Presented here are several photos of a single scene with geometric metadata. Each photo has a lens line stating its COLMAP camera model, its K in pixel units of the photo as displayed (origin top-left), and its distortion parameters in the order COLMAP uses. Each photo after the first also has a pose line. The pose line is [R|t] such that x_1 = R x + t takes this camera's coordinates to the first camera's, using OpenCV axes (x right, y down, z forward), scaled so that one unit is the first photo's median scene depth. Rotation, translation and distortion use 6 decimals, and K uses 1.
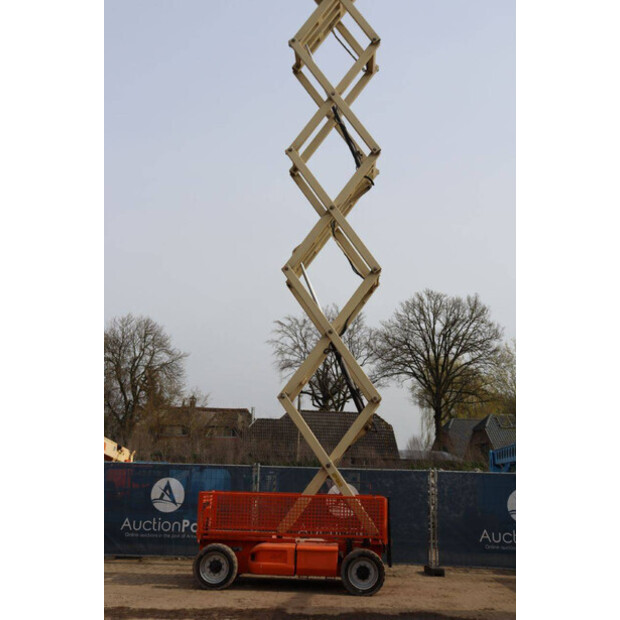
lens RADIAL K [[737.0, 0, 310.0], [0, 737.0, 310.0], [0, 0, 1]] dist [0.005122, 0.075846]
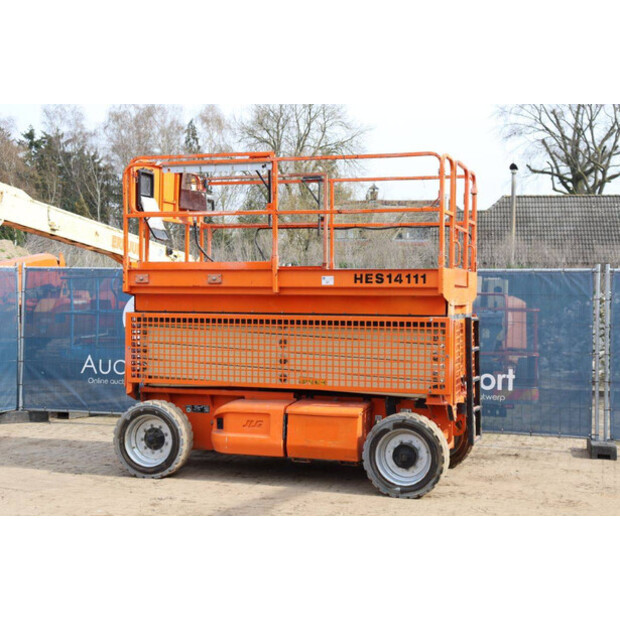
lens RADIAL K [[1001.1, 0, 316.7], [0, 1001.1, 309.1], [0, 0, 1]] dist [0.174369, -0.027319]
pose [[0.966479, -0.012495, -0.256443, 0.153951], [0.071568, 0.972337, 0.222350, 0.068554], [0.246570, -0.233250, 0.940637, 0.256385]]
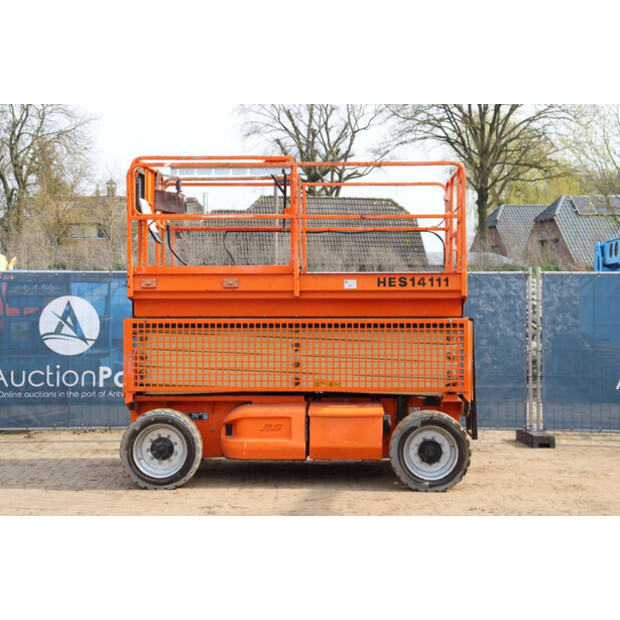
lens RADIAL K [[1058.0, 0, 320.1], [0, 1058.0, 307.4], [0, 0, 1]] dist [0.205953, -0.030022]
pose [[0.999169, -0.025848, 0.031504, -0.025785], [0.017879, 0.972767, 0.231096, 0.050250], [-0.036620, -0.230341, 0.972421, 0.195804]]
